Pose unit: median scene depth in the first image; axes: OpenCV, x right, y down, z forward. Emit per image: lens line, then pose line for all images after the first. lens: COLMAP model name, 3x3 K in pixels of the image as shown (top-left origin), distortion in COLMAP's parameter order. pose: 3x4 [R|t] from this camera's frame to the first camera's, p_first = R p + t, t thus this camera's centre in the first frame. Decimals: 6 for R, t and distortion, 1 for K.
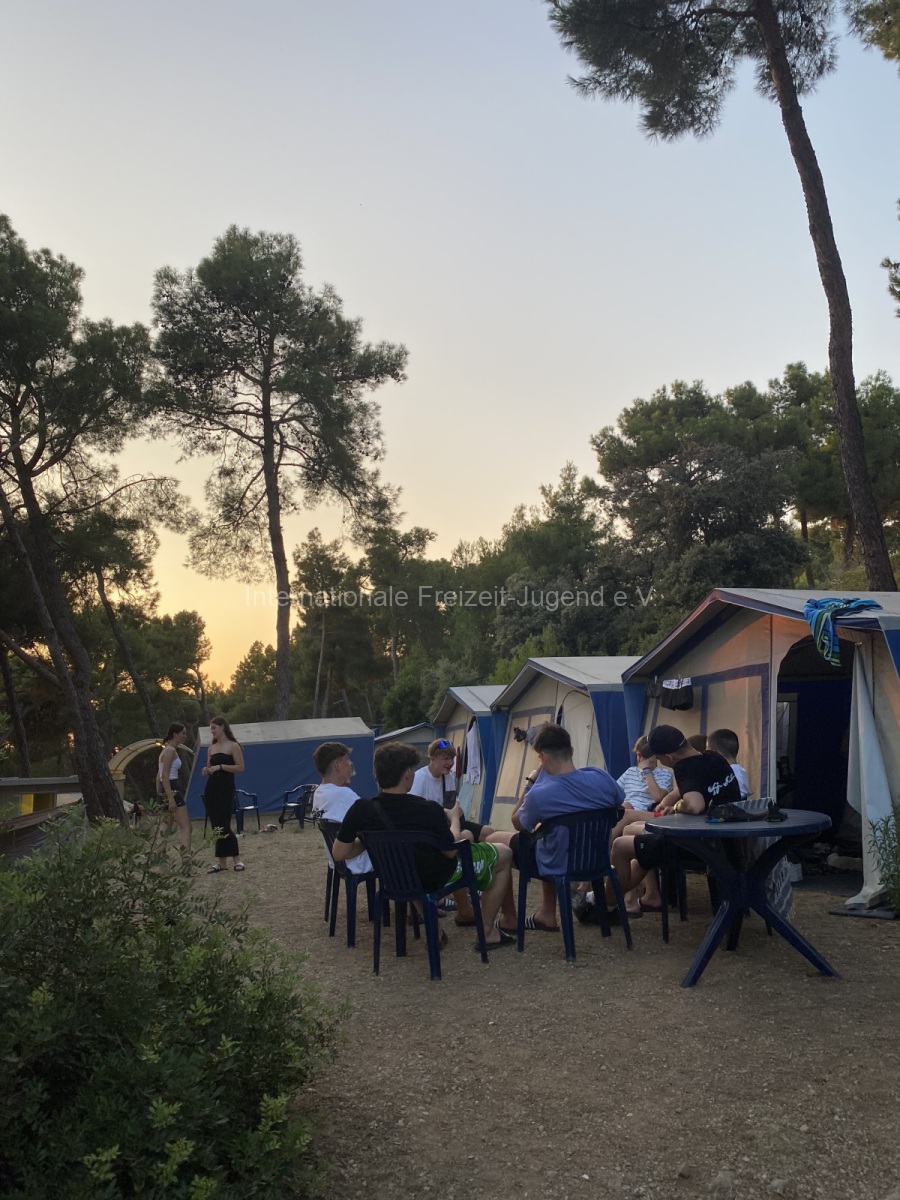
lens RADIAL K [[906.0, 0, 466.4], [0, 906.0, 597.8], [0, 0, 1]] dist [0.128179, 0.000054]
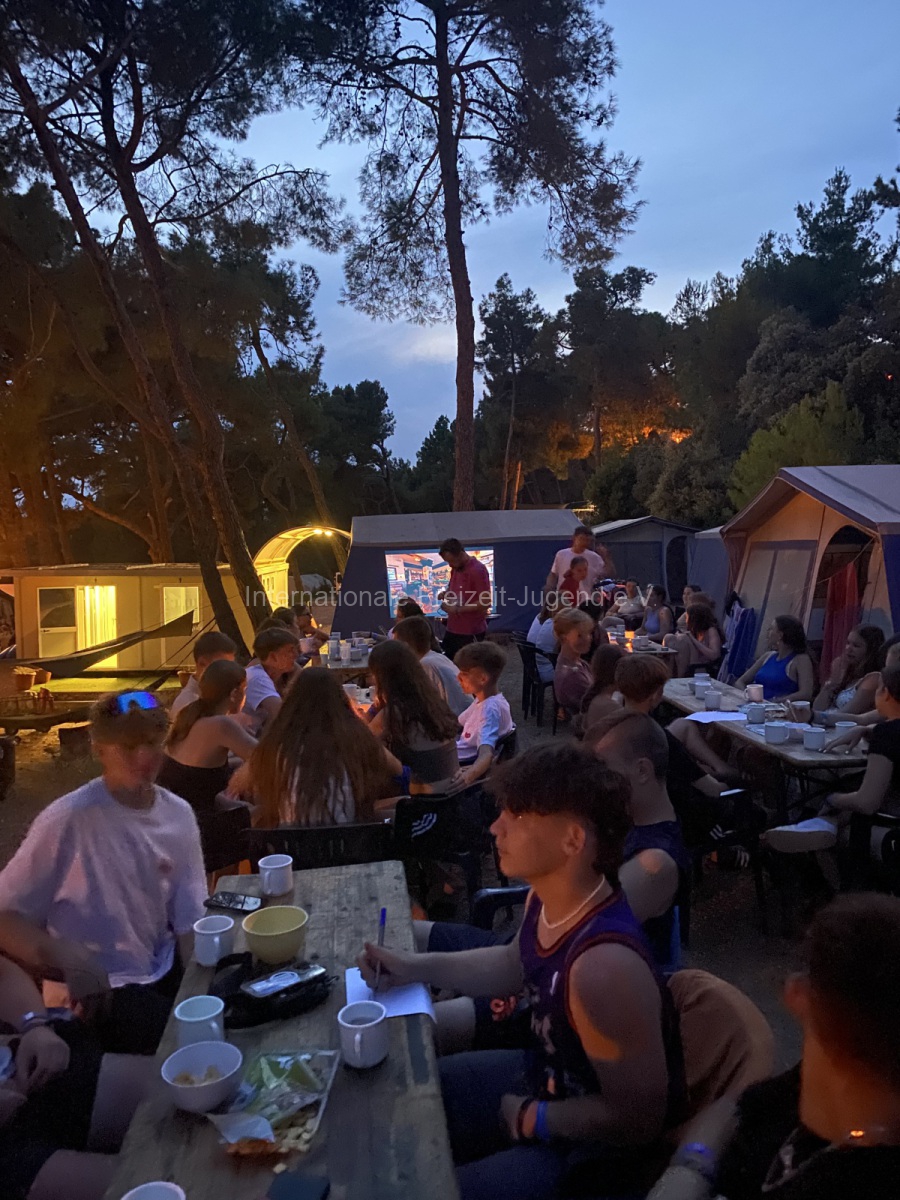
lens RADIAL K [[914.6, 0, 485.8], [0, 914.6, 598.9], [0, 0, 1]] dist [0.001012, 0.000062]
pose [[0.983694, 0.041222, -0.175062, -0.035579], [0.001662, 0.971254, 0.238041, 0.019102], [0.179842, -0.234451, 0.955348, 0.184782]]
